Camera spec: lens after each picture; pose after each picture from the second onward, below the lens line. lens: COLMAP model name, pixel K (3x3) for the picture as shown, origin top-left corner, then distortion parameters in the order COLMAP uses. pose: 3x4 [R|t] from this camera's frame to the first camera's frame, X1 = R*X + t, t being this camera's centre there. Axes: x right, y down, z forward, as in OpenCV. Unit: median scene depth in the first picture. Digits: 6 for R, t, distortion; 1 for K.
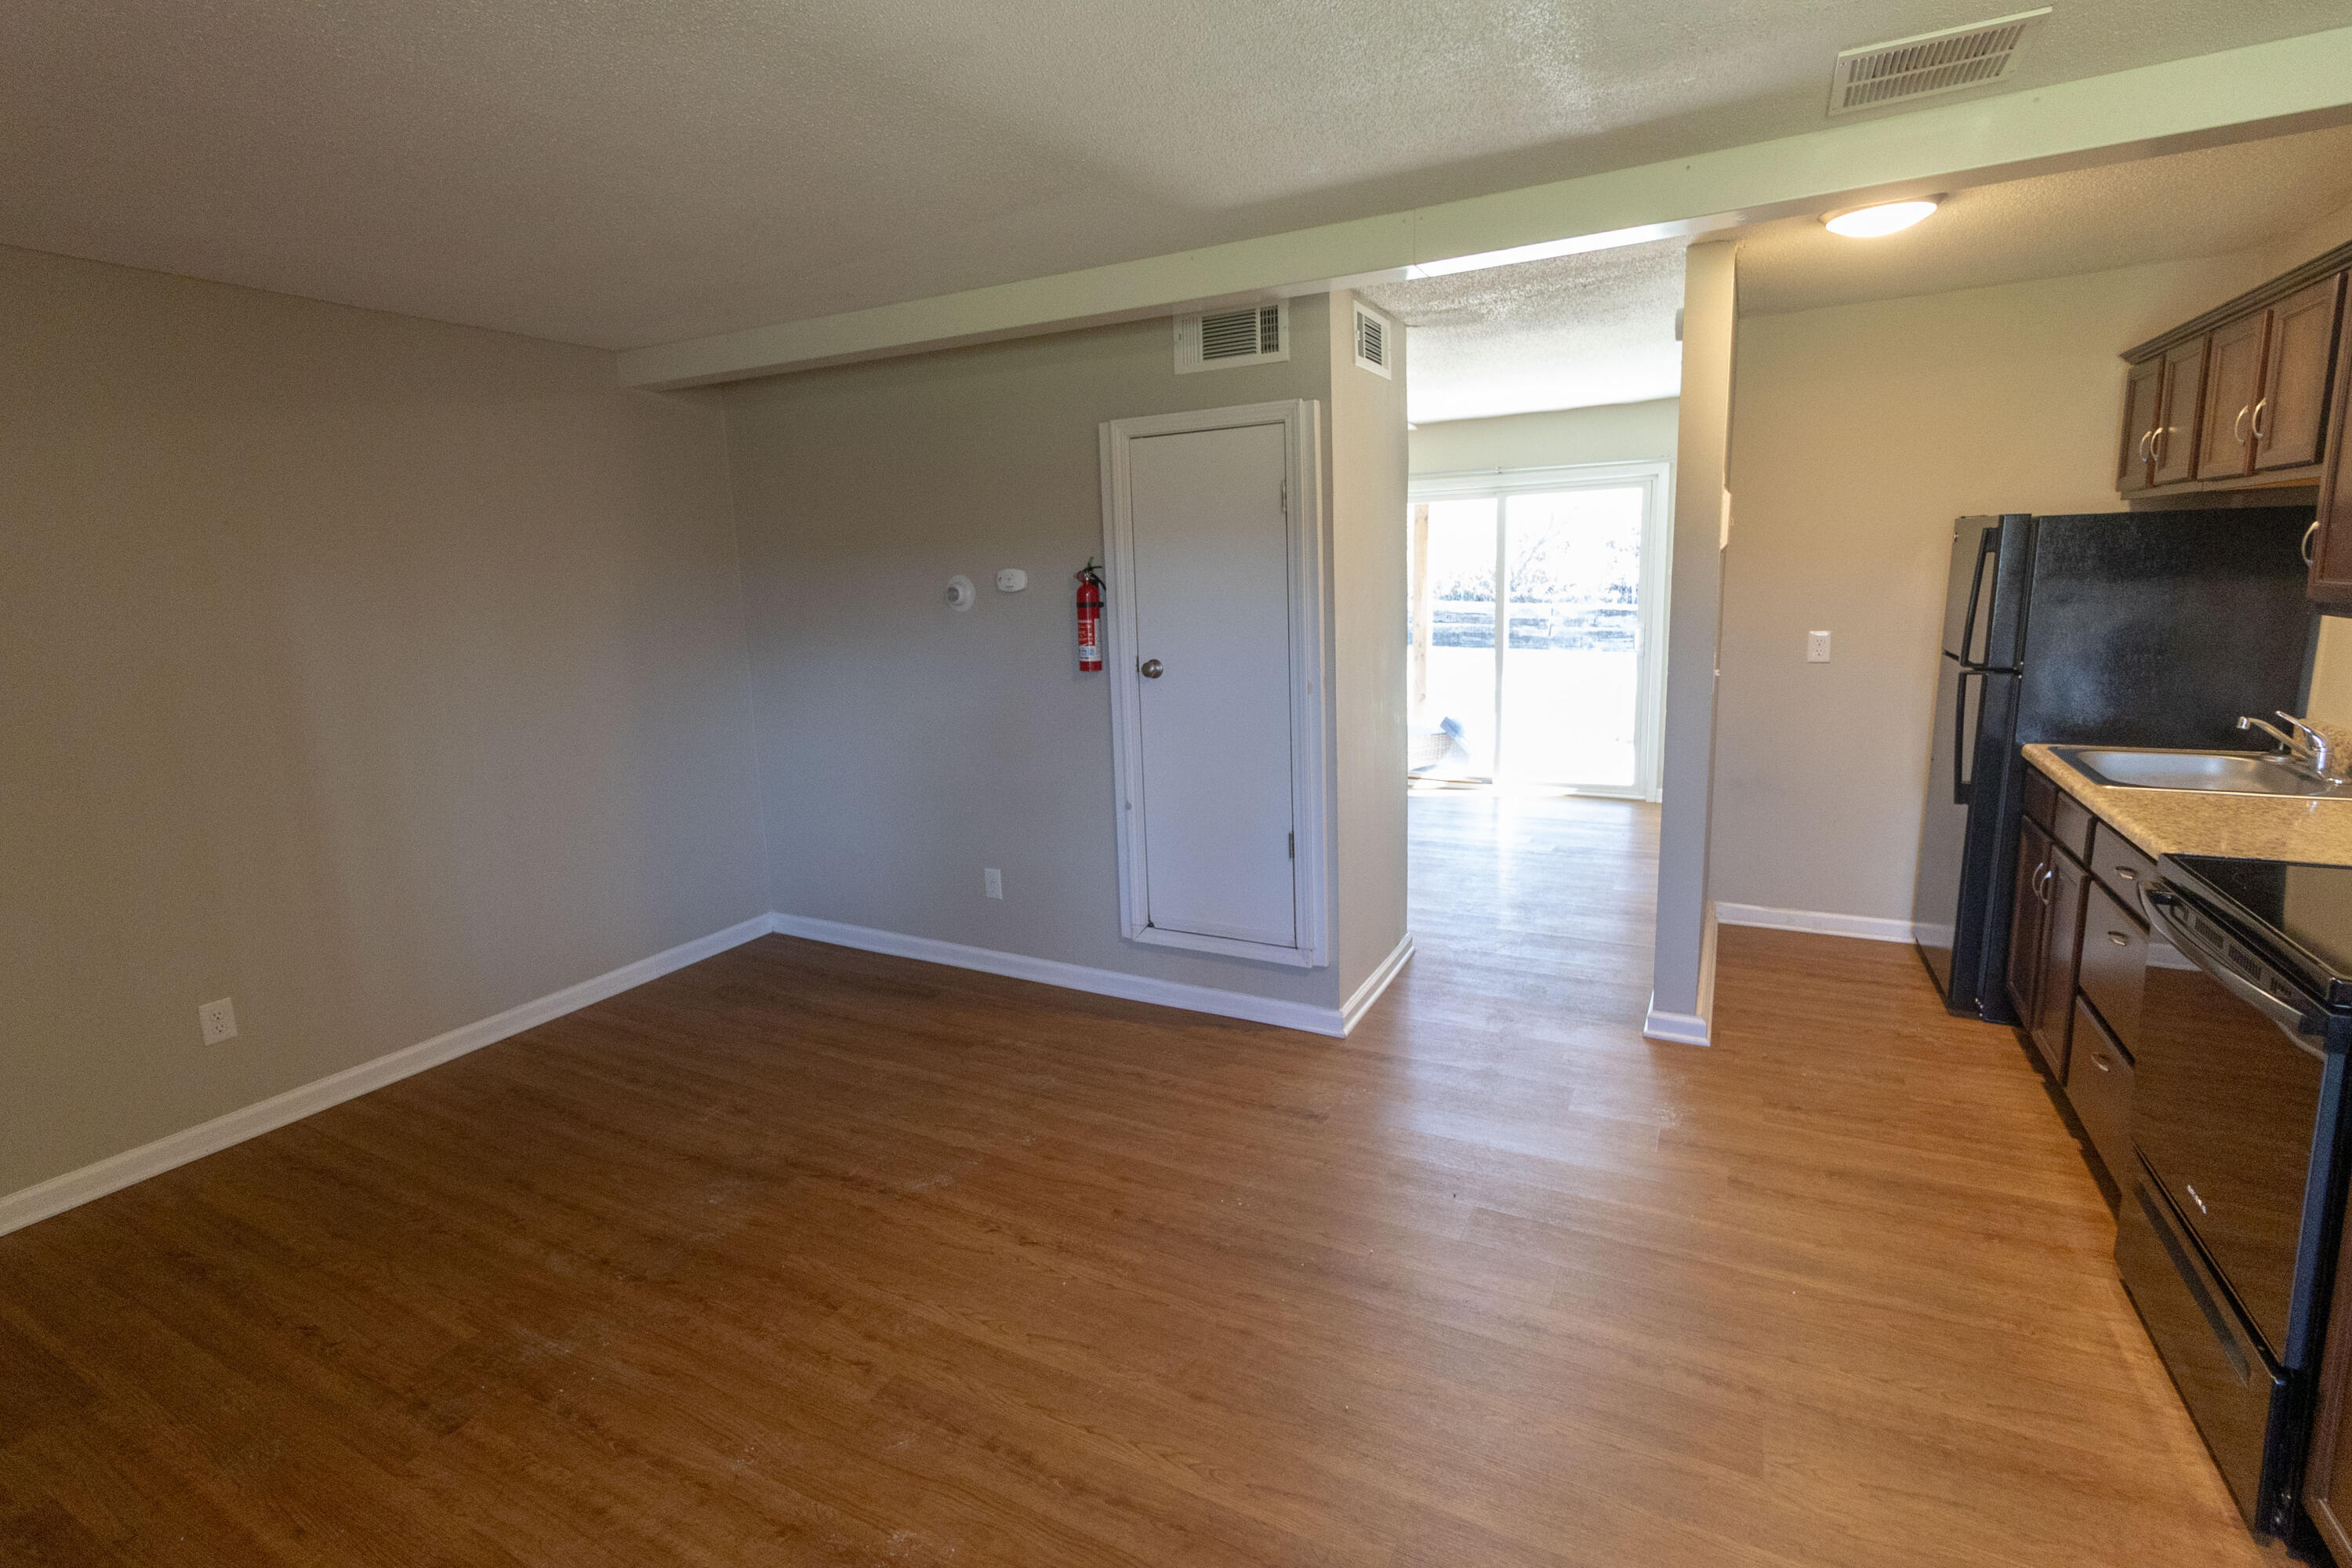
lens RADIAL K [[1092.1, 0, 1158.8], [0, 1092.1, 757.1], [0, 0, 1]] dist [0.001539, 0.000234]
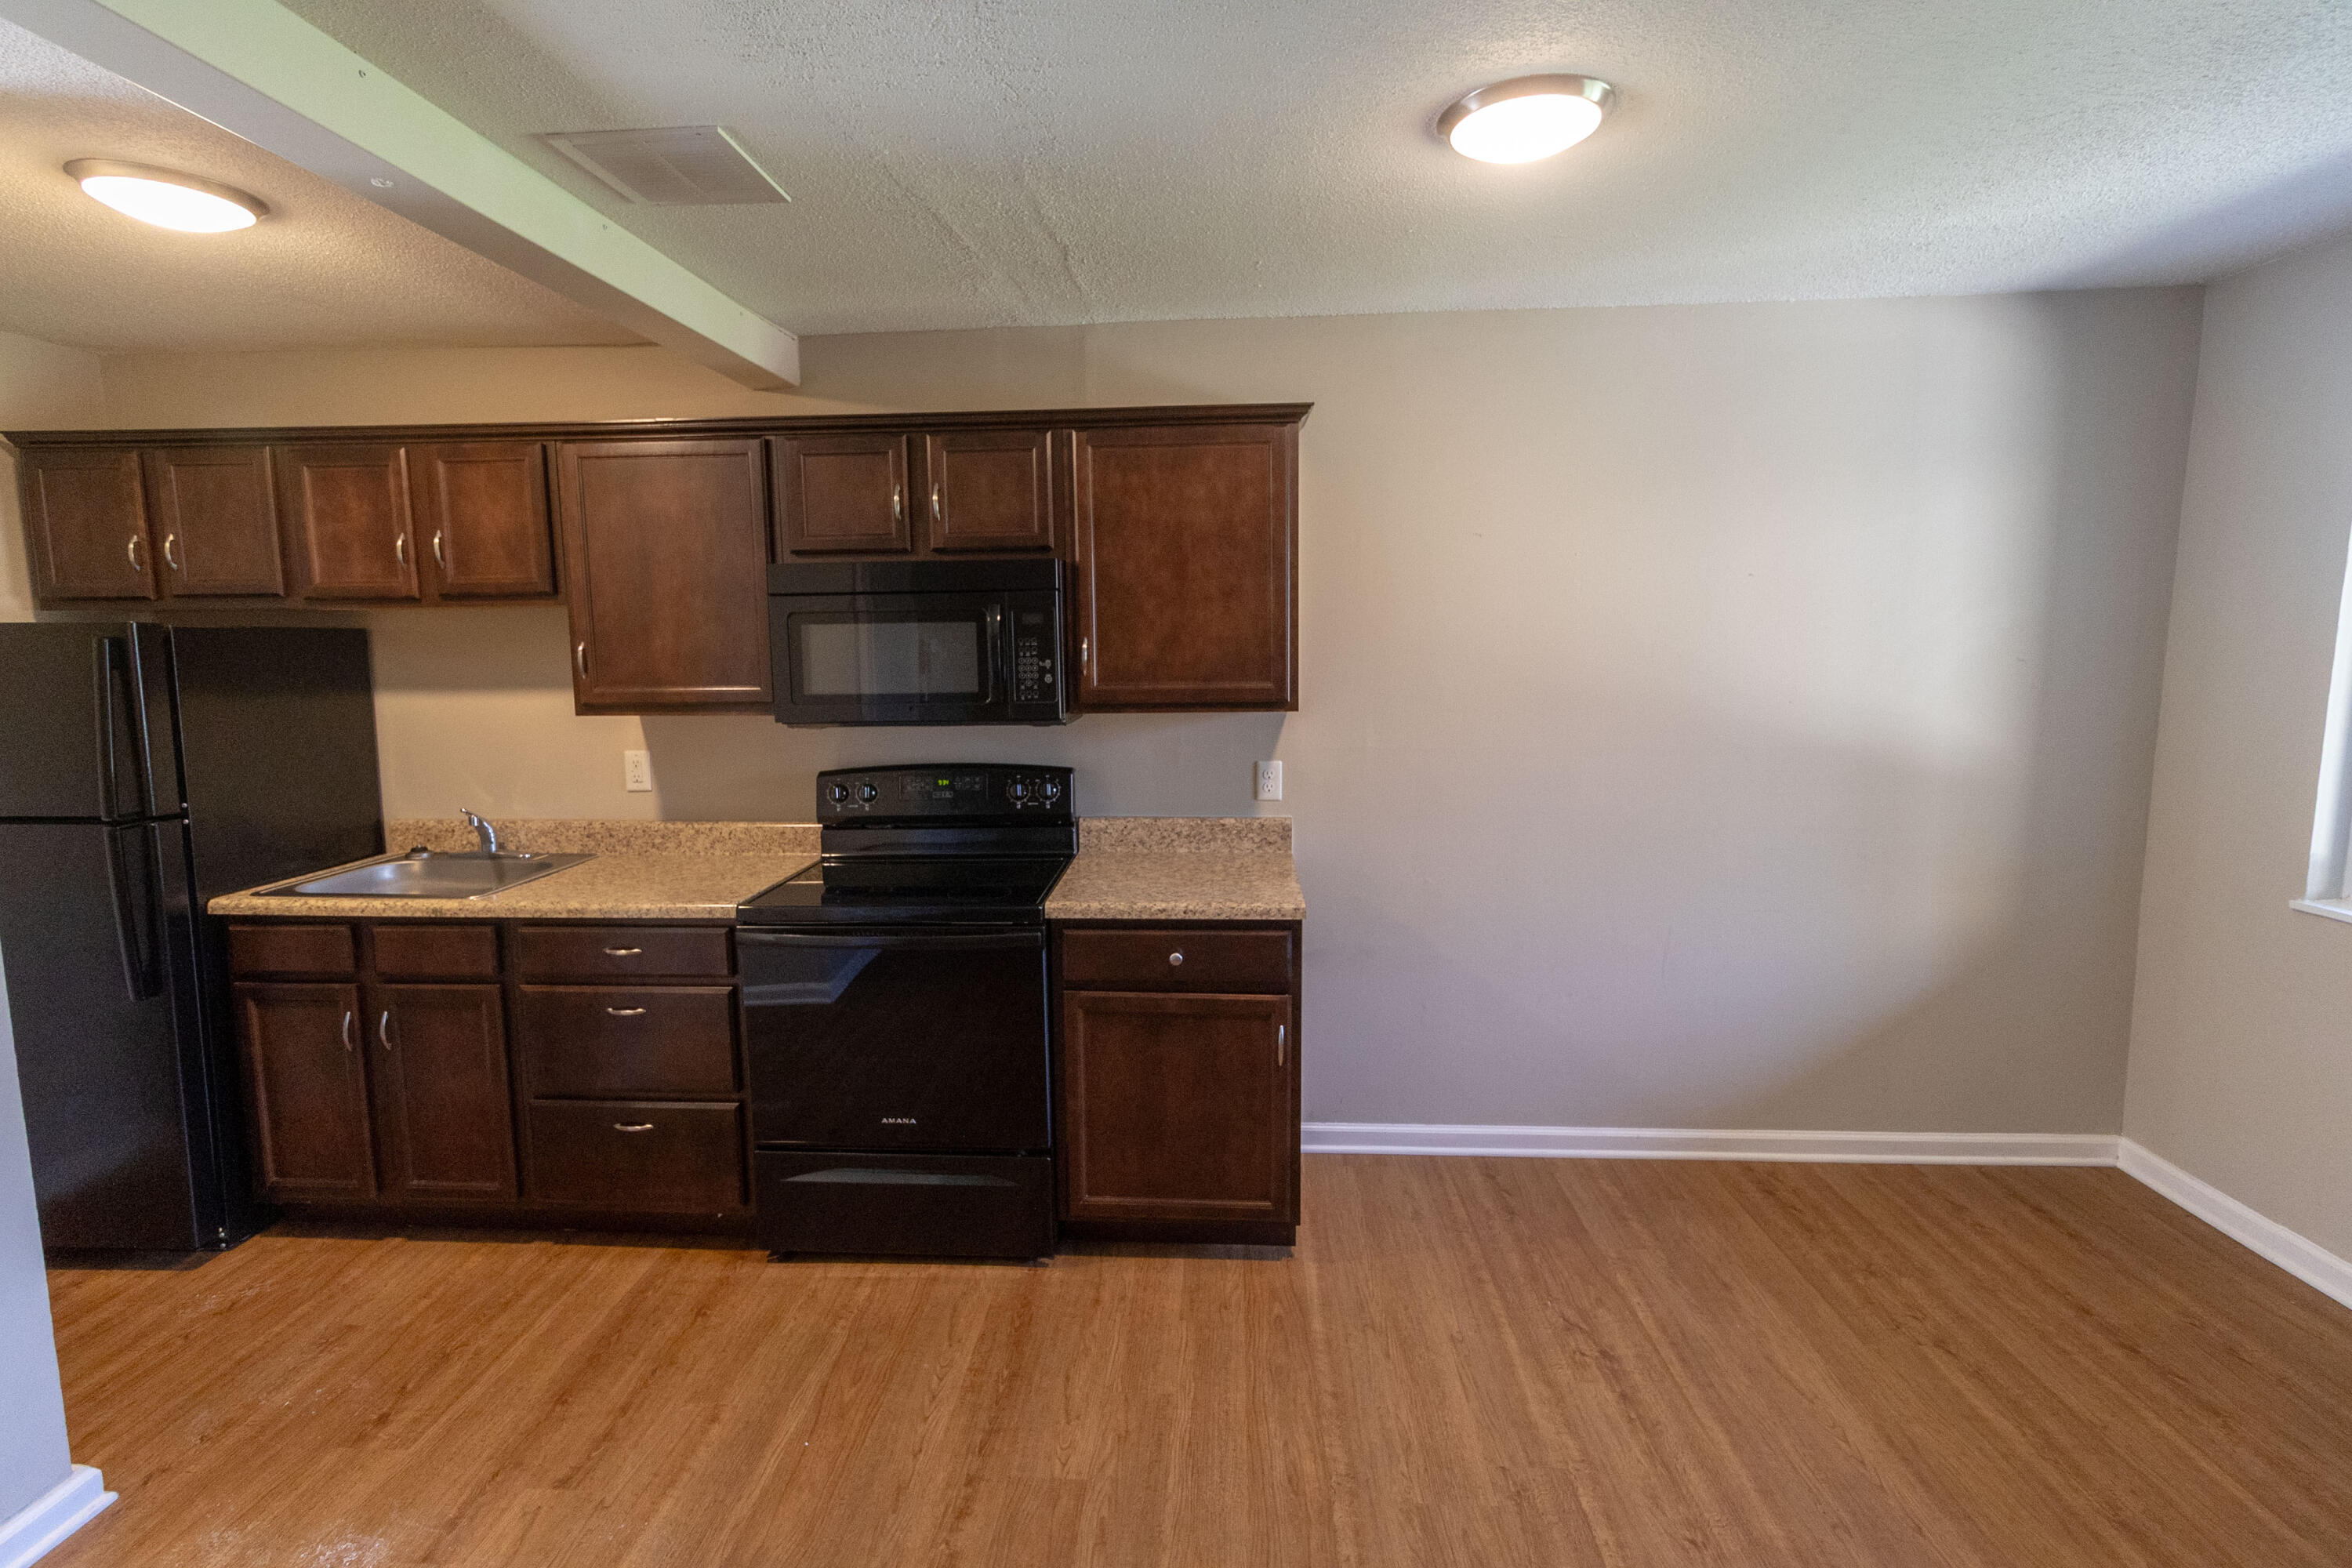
lens RADIAL K [[1088.2, 0, 1162.0], [0, 1088.2, 752.2], [0, 0, 1]] dist [0.002408, -0.000168]
pose [[-0.411652, -0.060693, 0.909318, -0.235377], [0.179177, 0.972915, 0.146052, -0.109823], [-0.893554, 0.223052, -0.389627, 0.647637]]
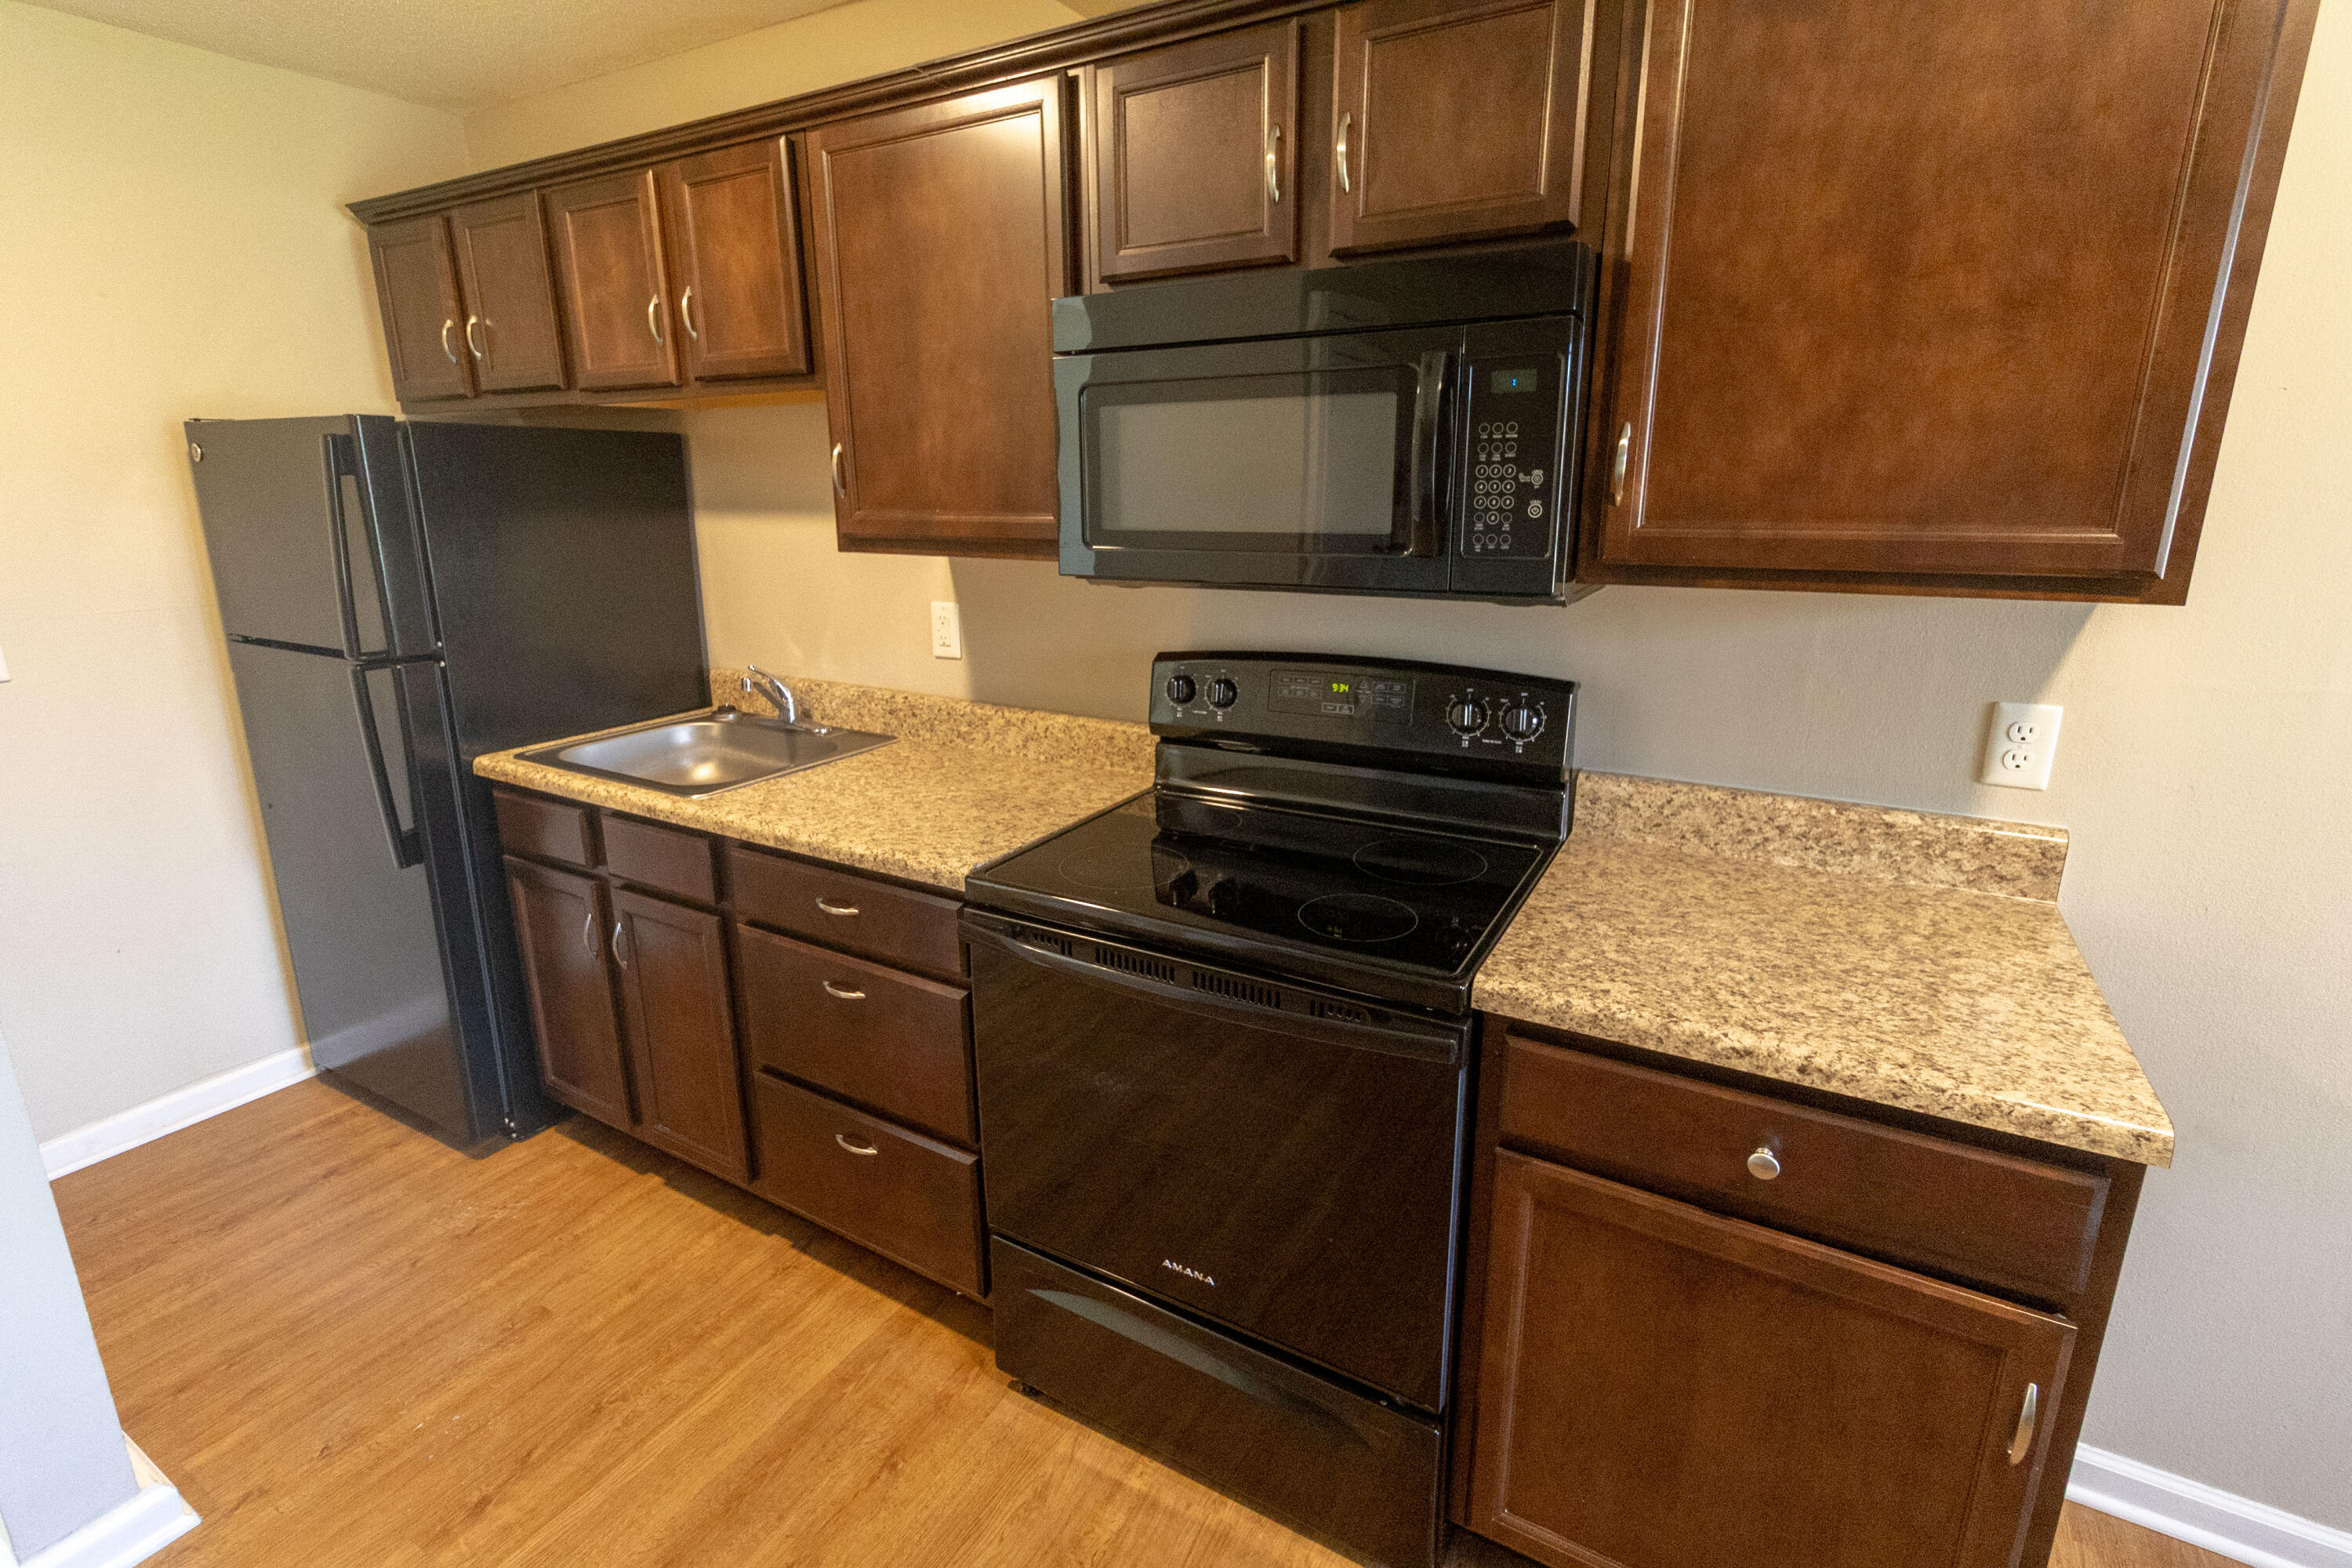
lens RADIAL K [[1088.2, 0, 1162.0], [0, 1088.2, 752.2], [0, 0, 1]] dist [0.002408, -0.000168]
pose [[0.043178, -0.212741, 0.976154, 0.136109], [0.174358, 0.963675, 0.202309, -0.078093], [-0.983735, 0.161465, 0.078703, 0.509557]]
